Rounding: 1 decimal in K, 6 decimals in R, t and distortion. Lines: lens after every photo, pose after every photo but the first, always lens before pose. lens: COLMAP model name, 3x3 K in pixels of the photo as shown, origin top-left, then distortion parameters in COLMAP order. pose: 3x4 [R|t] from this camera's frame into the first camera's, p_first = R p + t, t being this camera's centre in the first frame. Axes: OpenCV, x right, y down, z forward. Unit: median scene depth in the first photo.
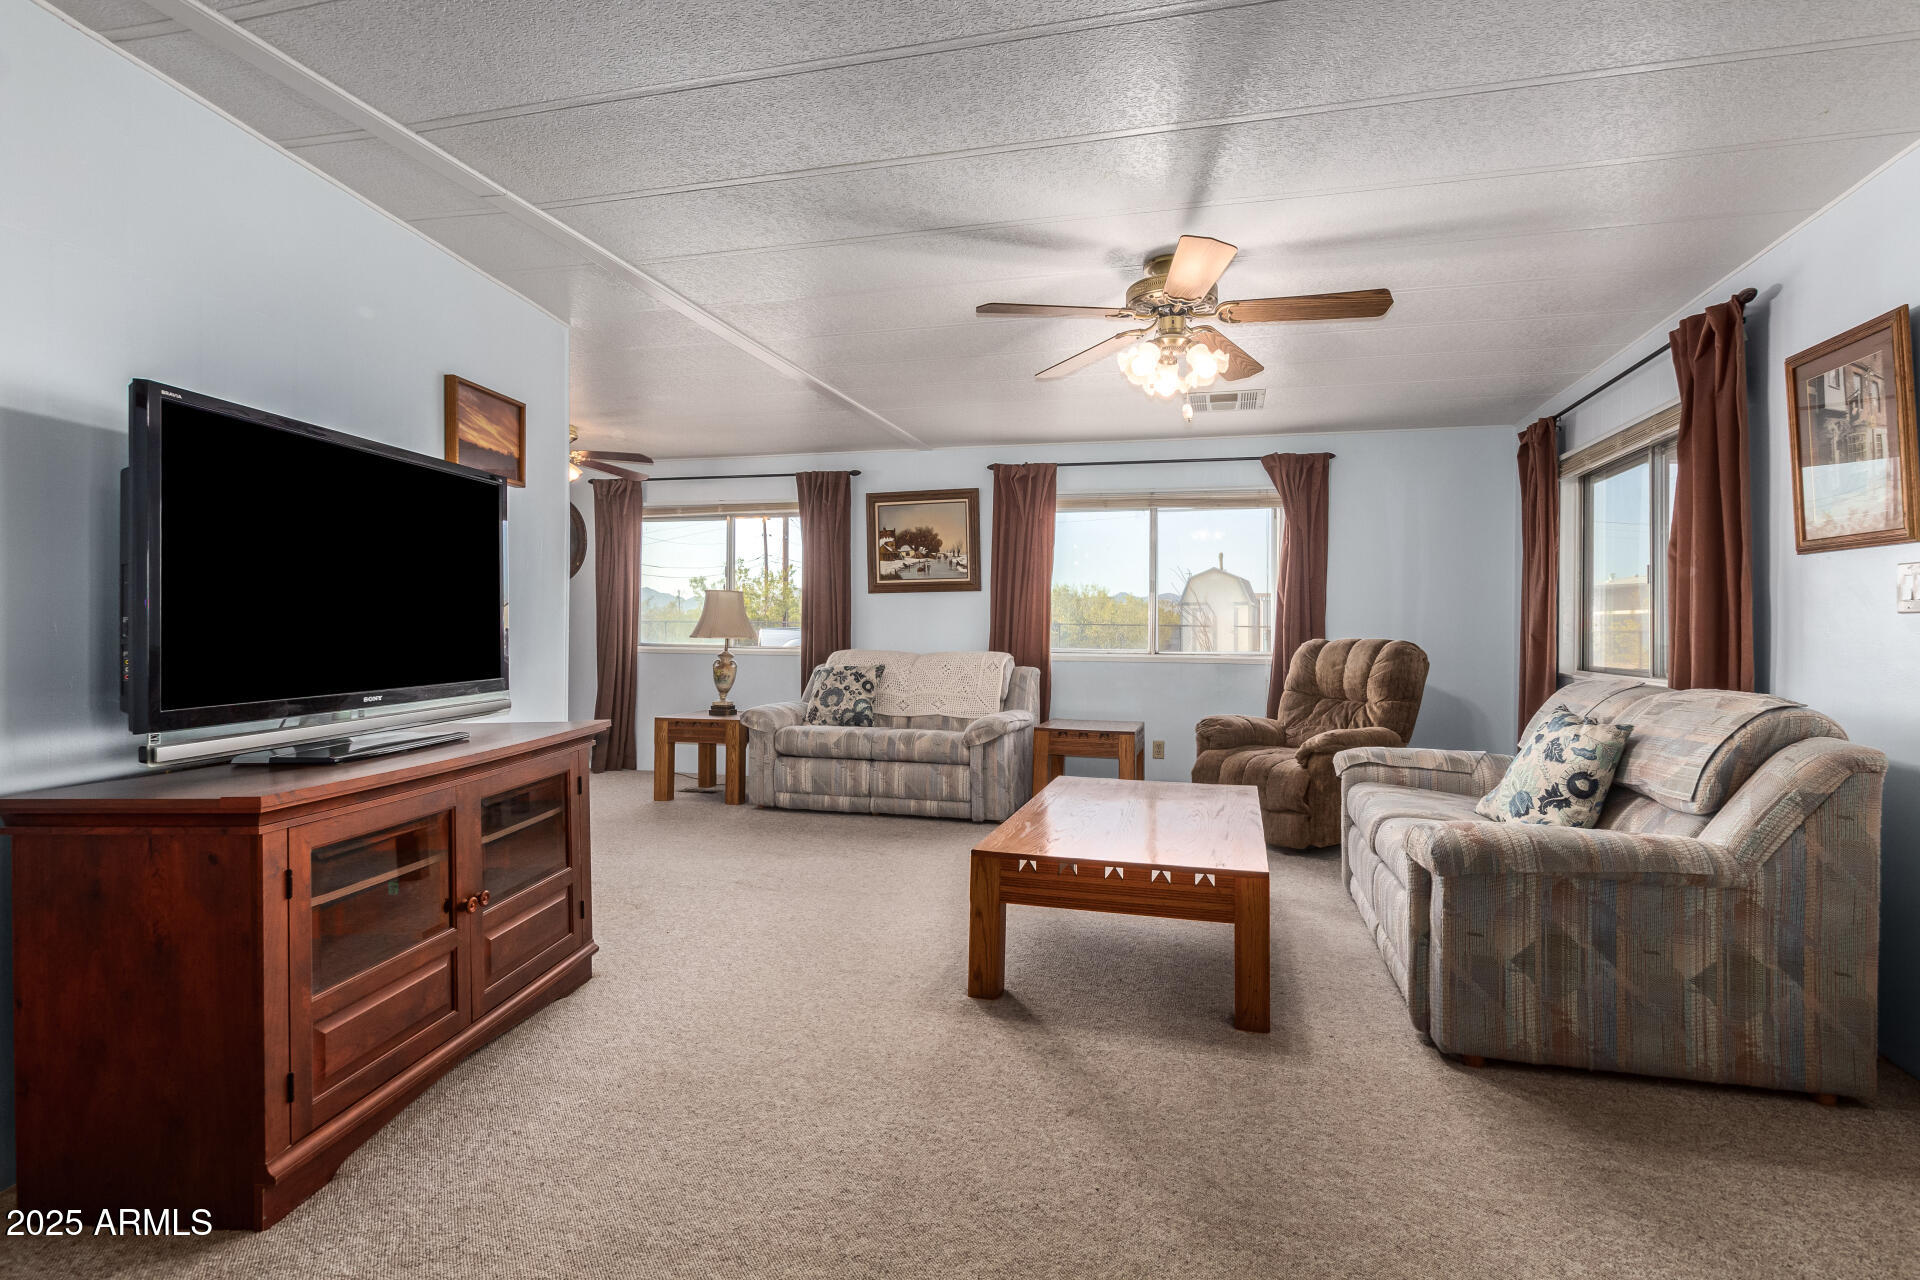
lens RADIAL K [[881.8, 0, 960.0], [0, 881.8, 640.0], [0, 0, 1]] dist [0.000028, -0.000080]
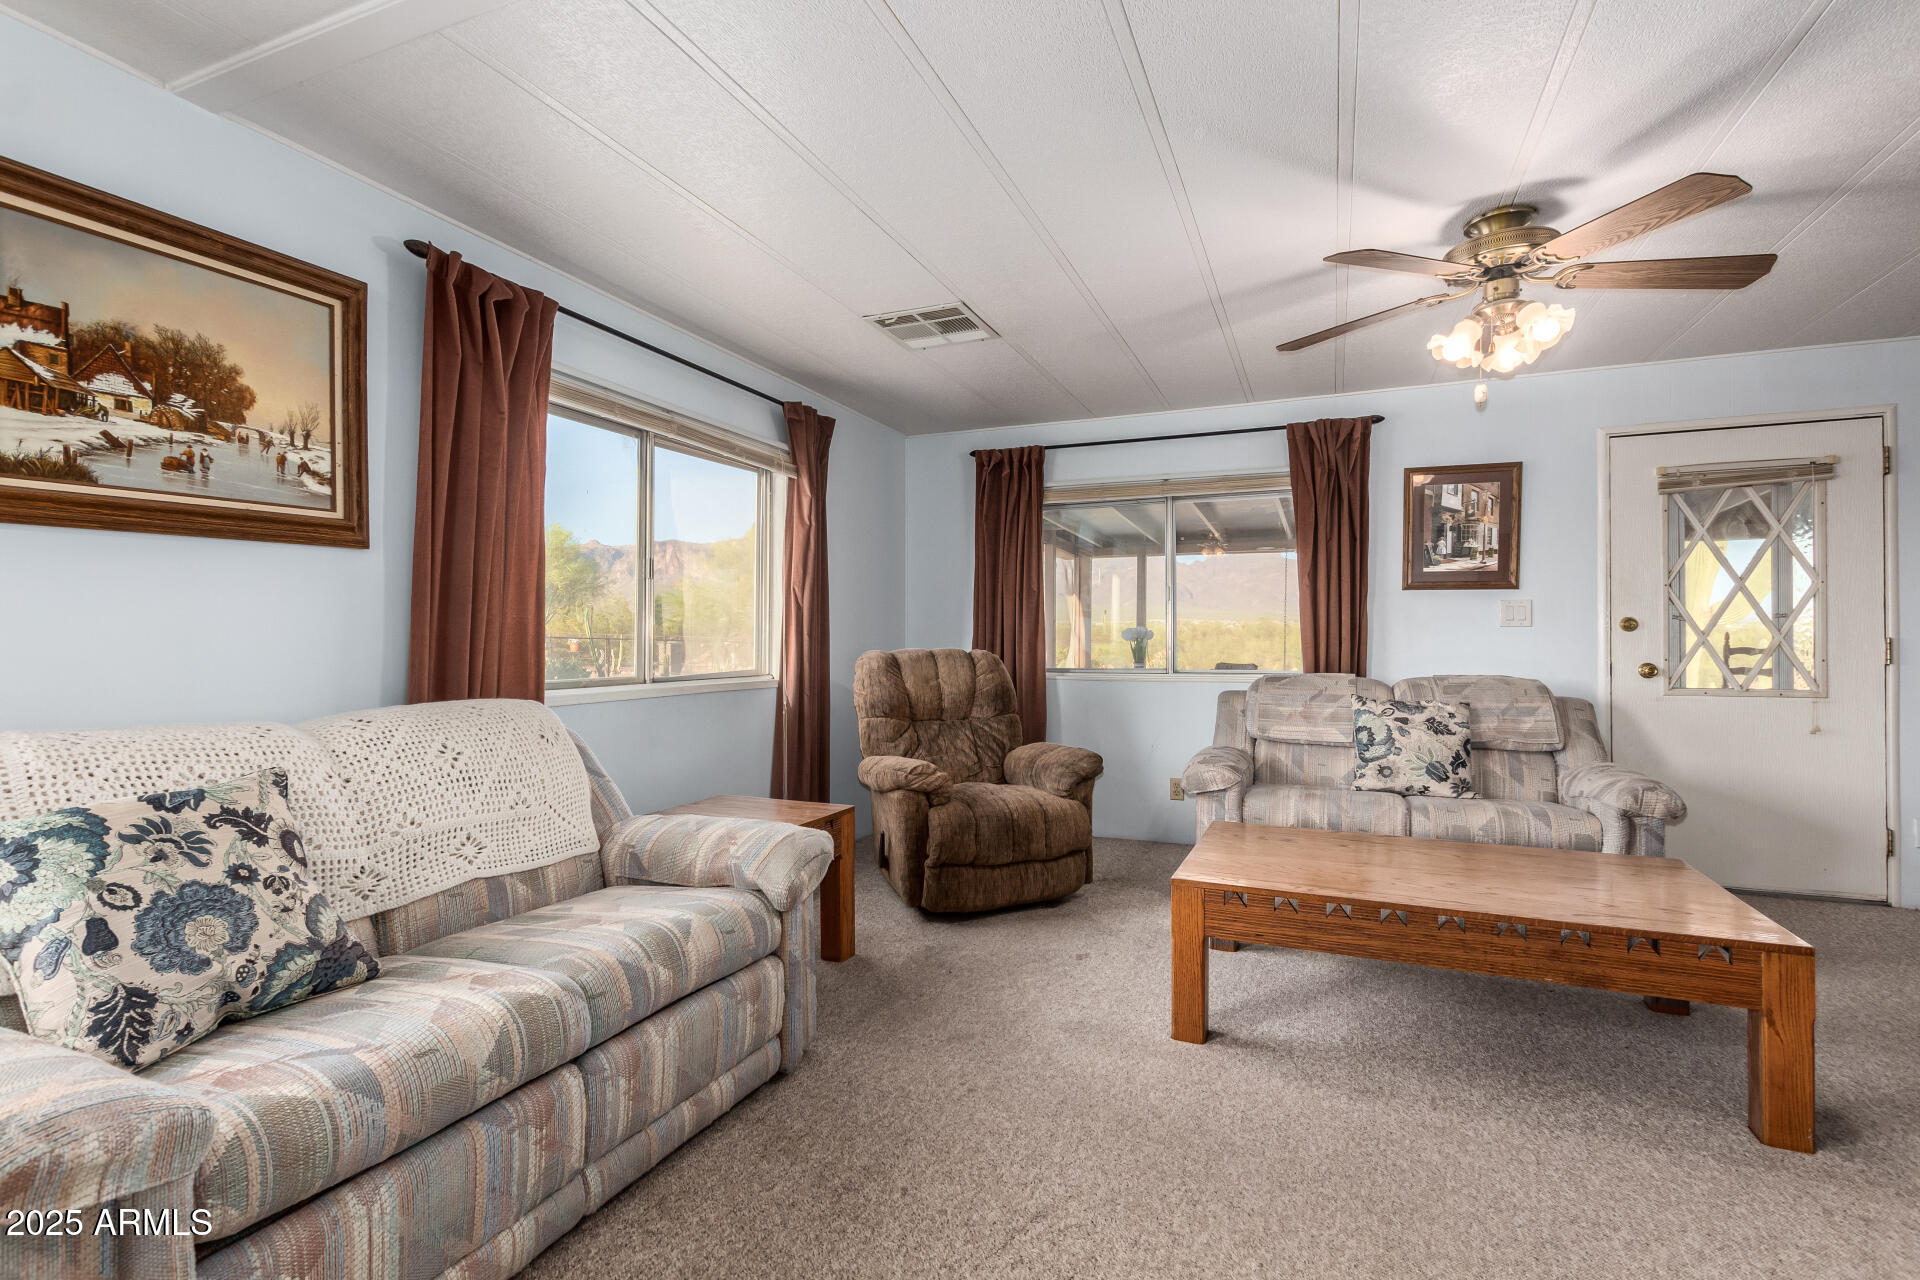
lens RADIAL K [[909.3, 0, 959.8], [0, 909.3, 648.6], [0, 0, 1]] dist [0.013391, -0.000287]
pose [[0.116505, -0.021447, 0.992959, -0.352031], [0.016337, 0.999673, 0.019675, -0.015071], [-0.993056, 0.013929, 0.116817, 0.693271]]
